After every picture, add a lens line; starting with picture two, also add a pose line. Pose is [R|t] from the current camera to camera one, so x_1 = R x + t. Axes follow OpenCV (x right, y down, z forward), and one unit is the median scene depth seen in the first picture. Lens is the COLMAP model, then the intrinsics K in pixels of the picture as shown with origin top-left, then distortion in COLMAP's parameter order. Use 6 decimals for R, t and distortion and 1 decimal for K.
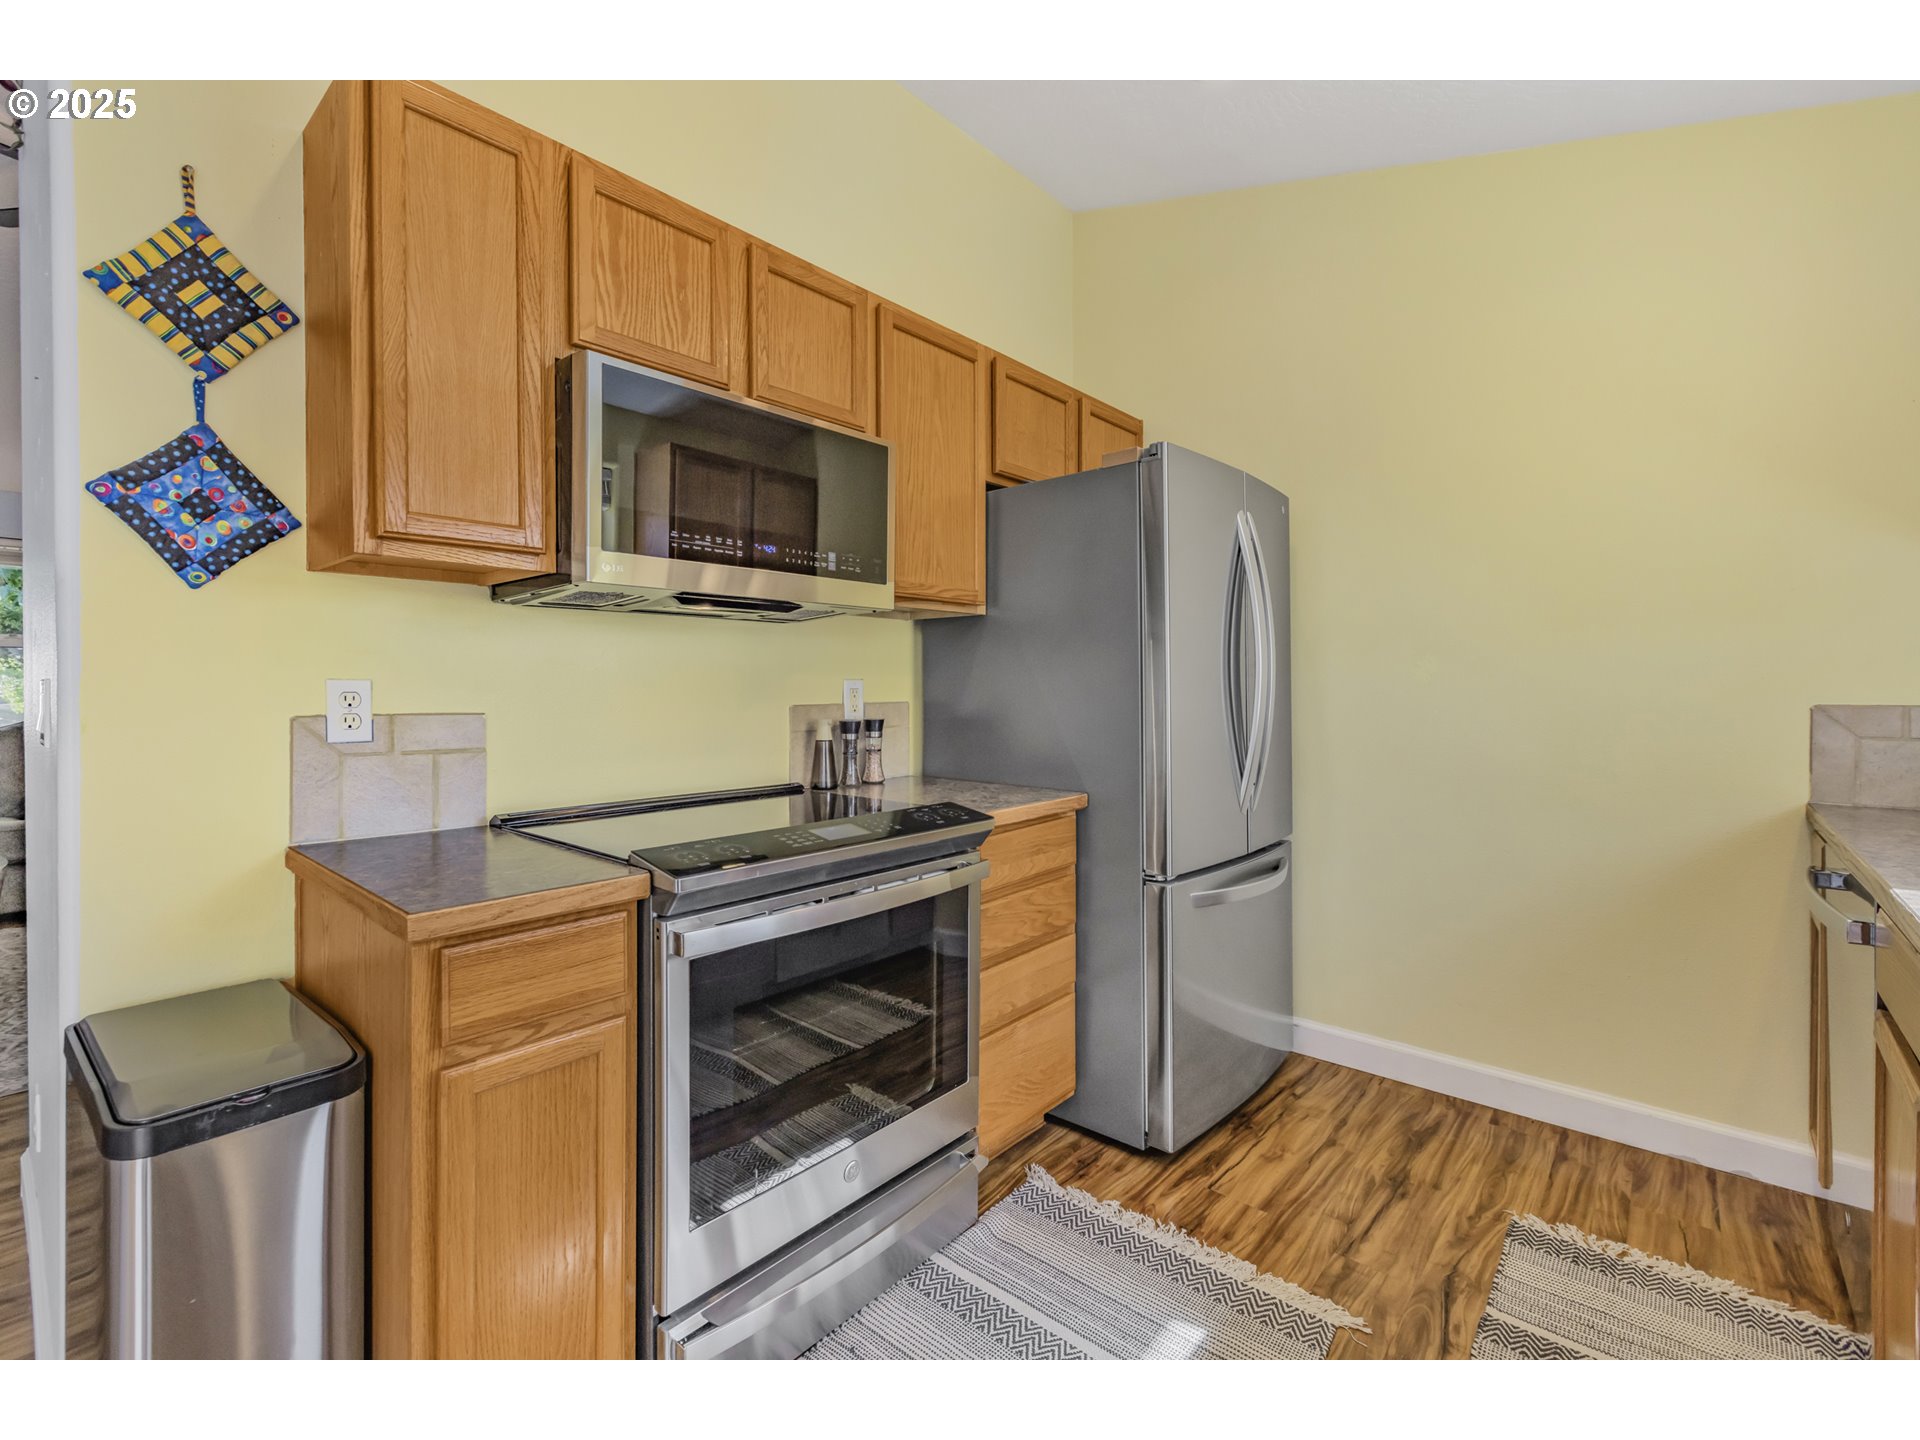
lens RADIAL K [[838.6, 0, 961.8], [0, 838.6, 699.8], [0, 0, 1]] dist [-0.002628, -0.000294]
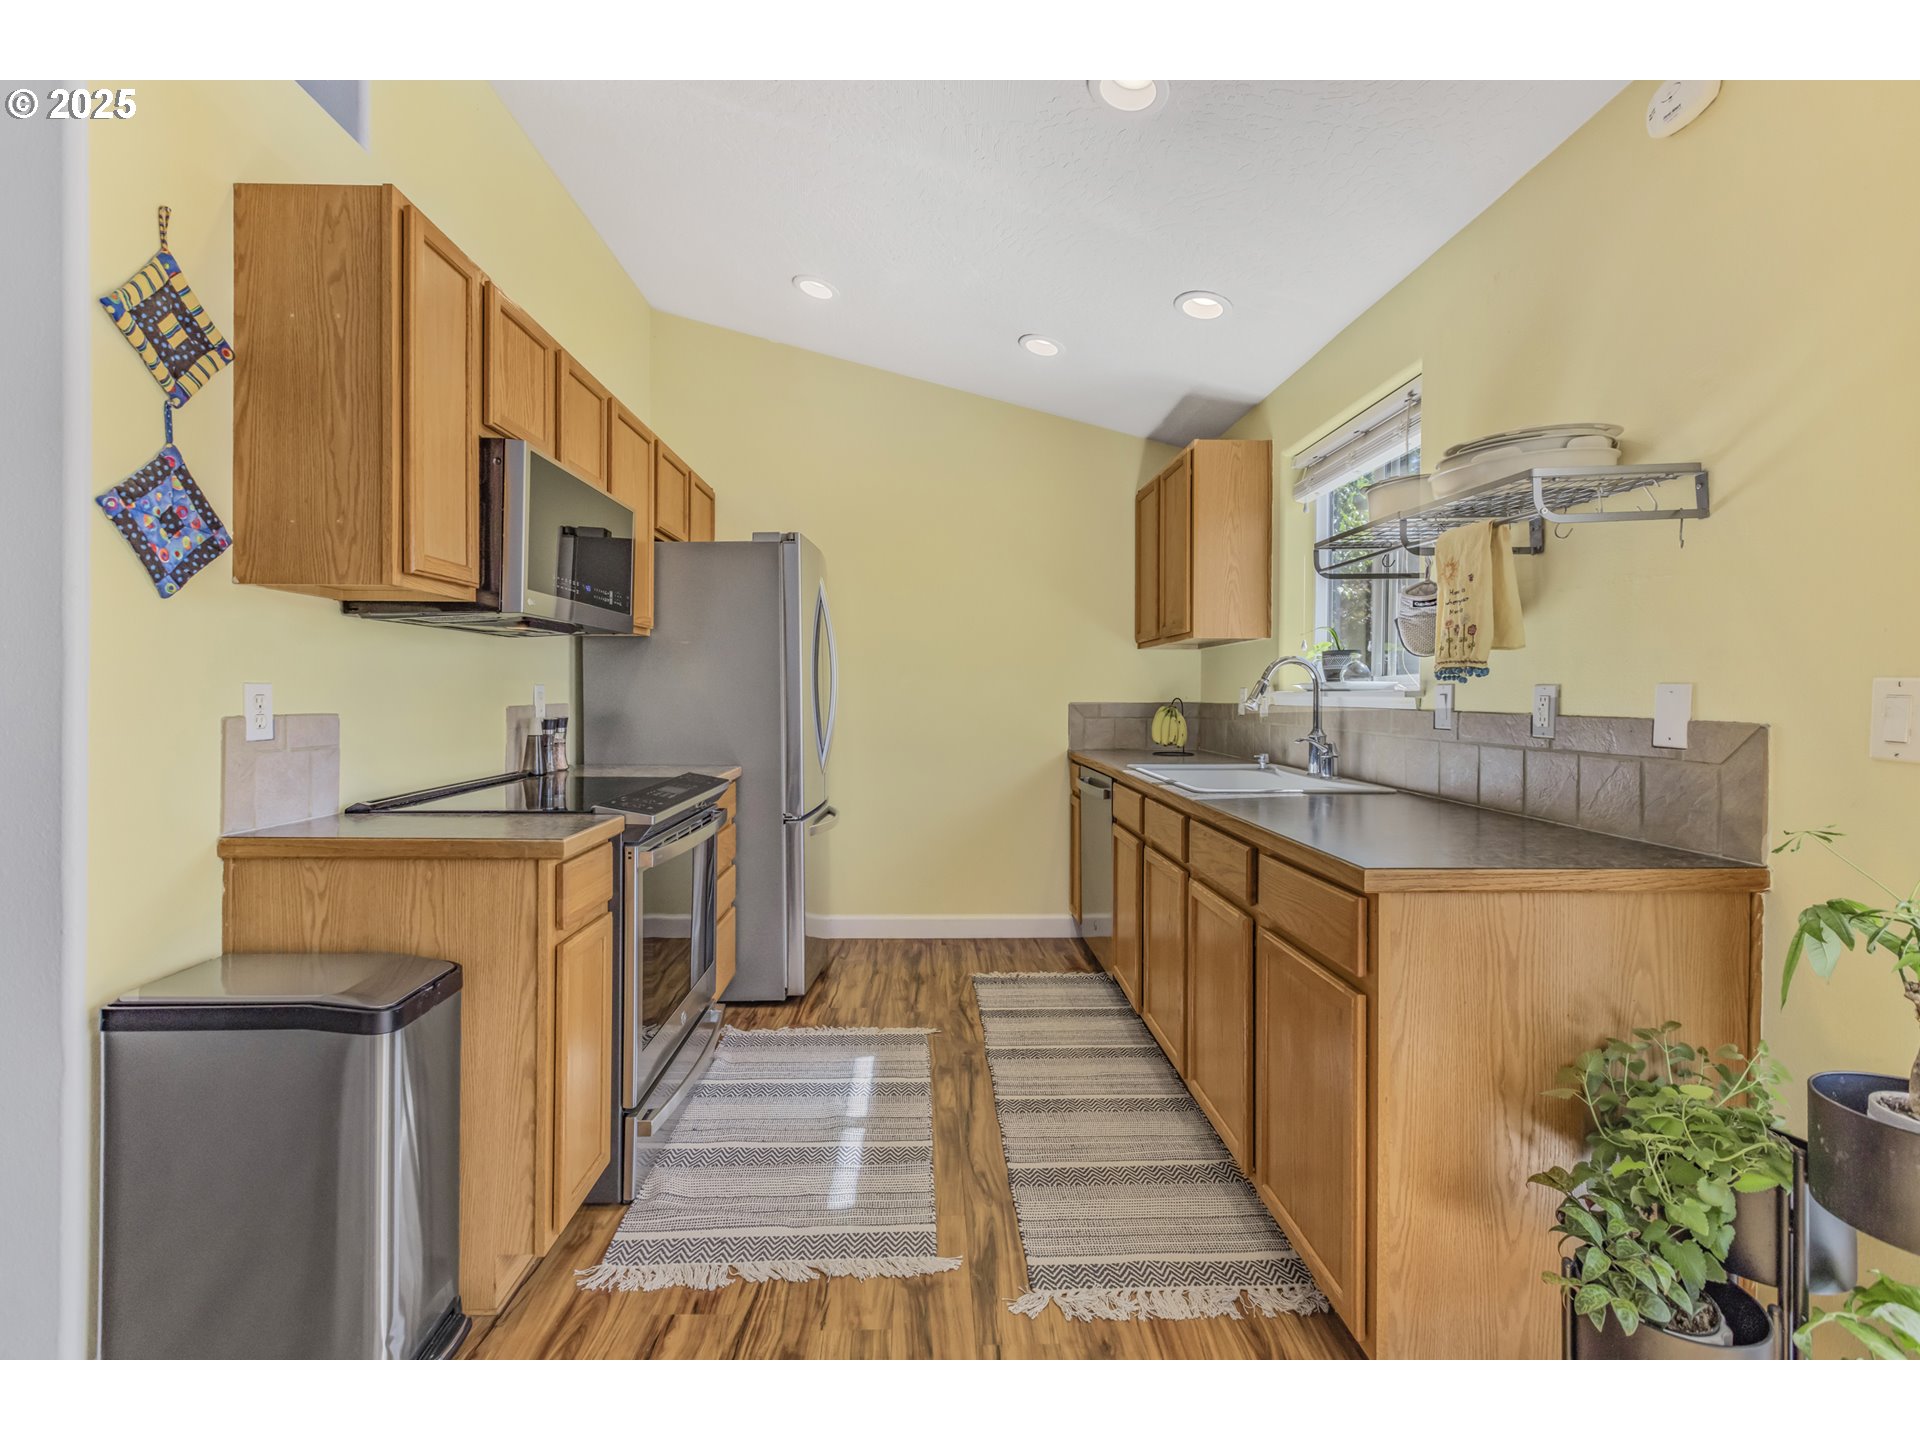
lens RADIAL K [[838.6, 0, 962.6], [0, 838.6, 699.7], [0, 0, 1]] dist [-0.002628, -0.000294]
pose [[0.720987, -0.002650, 0.692943, -0.894702], [0.006188, 0.999977, -0.002614, 0.006356], [-0.692921, 0.006172, 0.720987, -0.467772]]
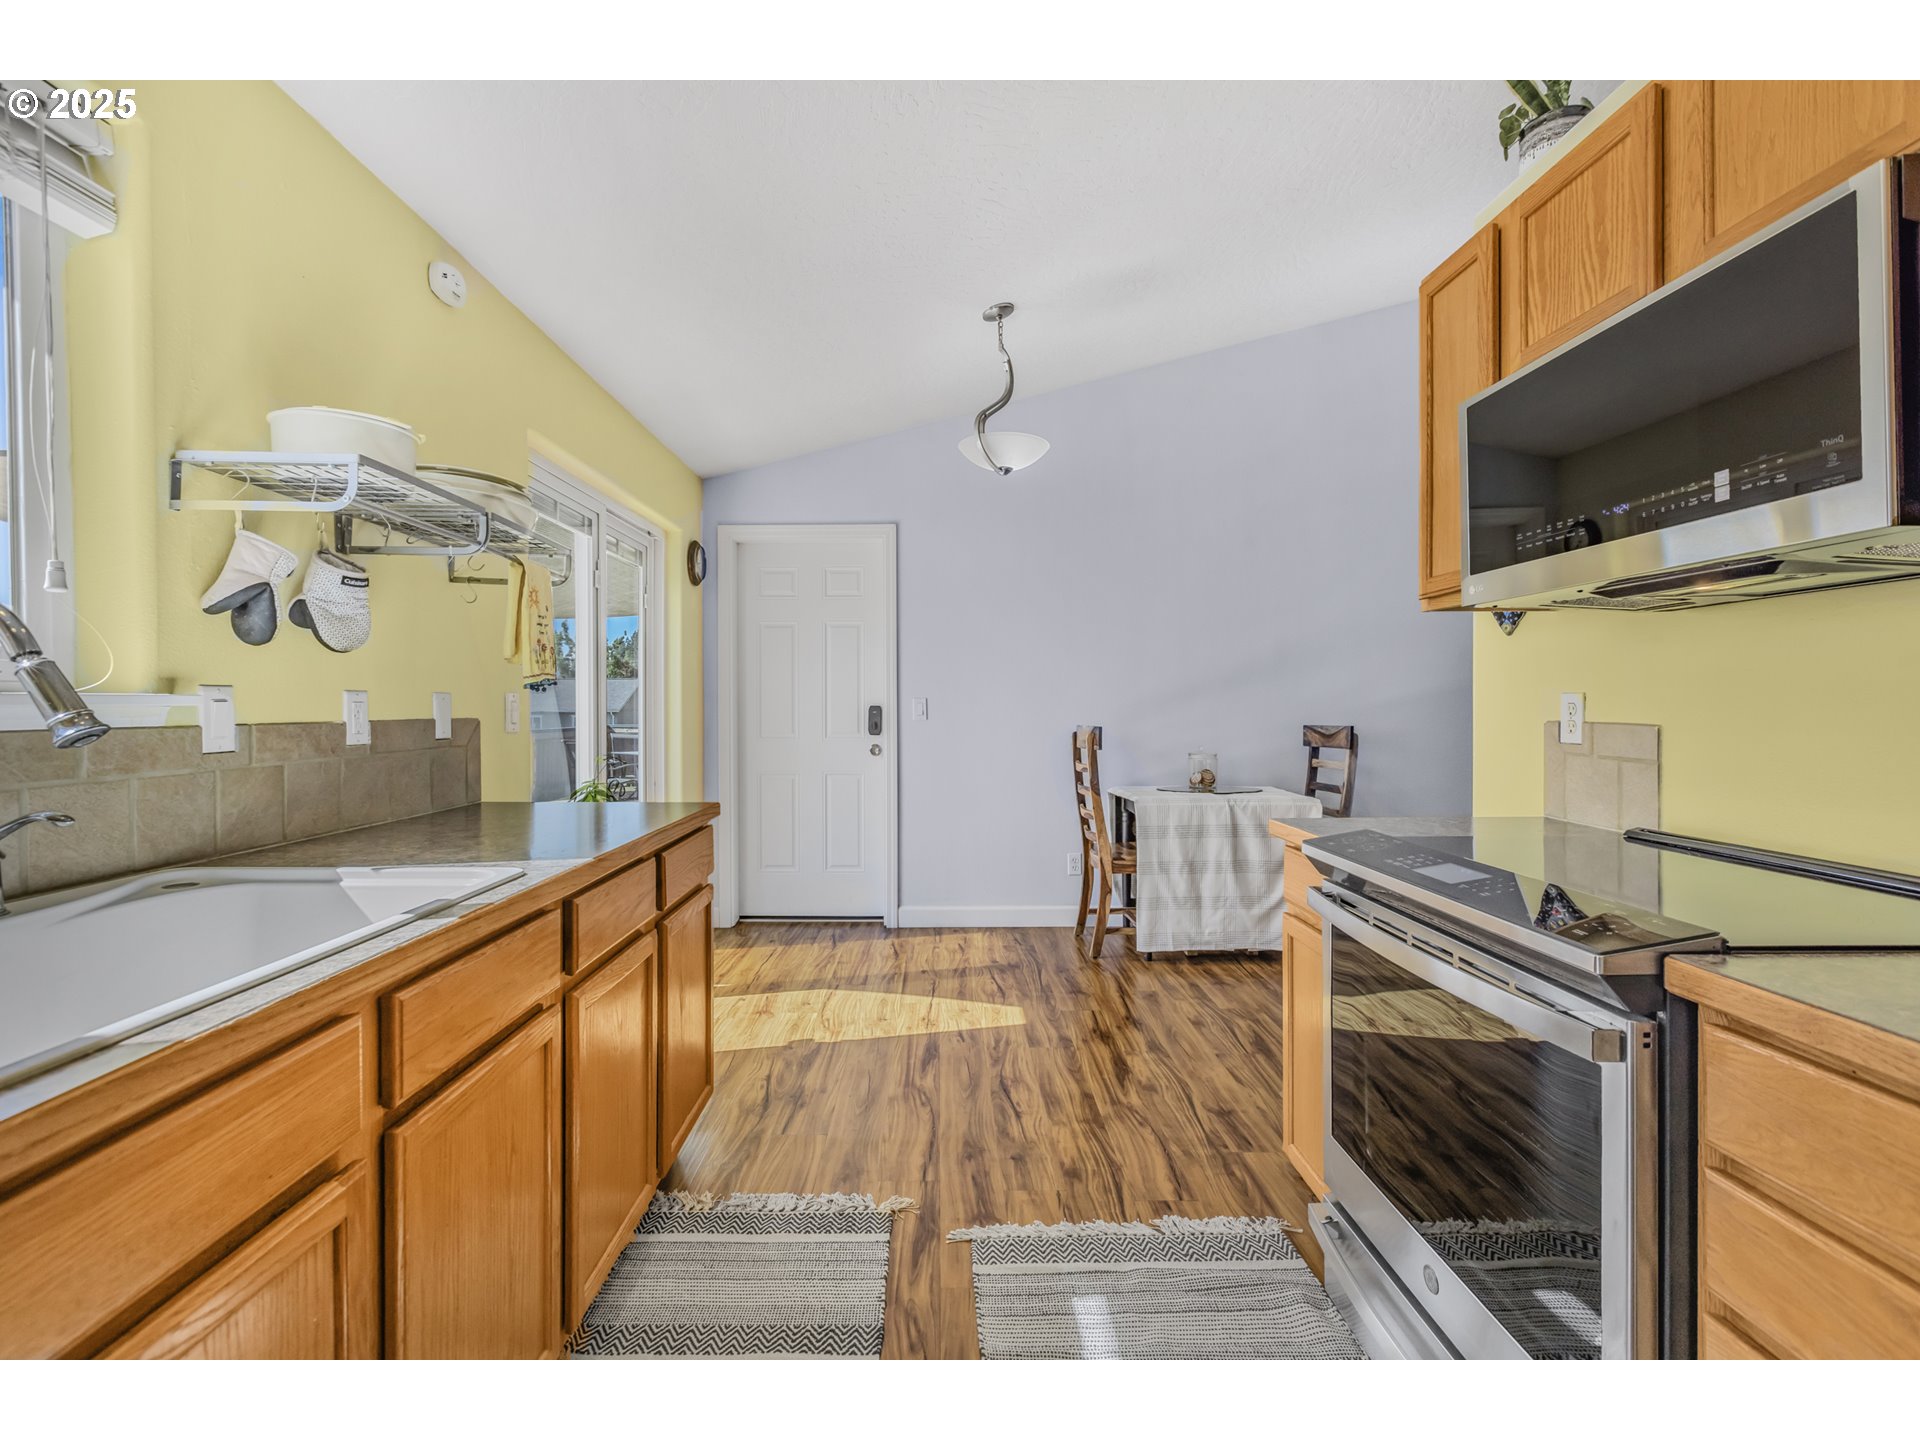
lens RADIAL K [[838.6, 0, 944.8], [0, 838.6, 701.9], [0, 0, 1]] dist [-0.002628, -0.000294]
pose [[-0.751496, 0.003722, -0.659727, 0.848798], [-0.006796, 0.999887, 0.013383, -0.022927], [0.659703, 0.014541, -0.751386, 1.427564]]
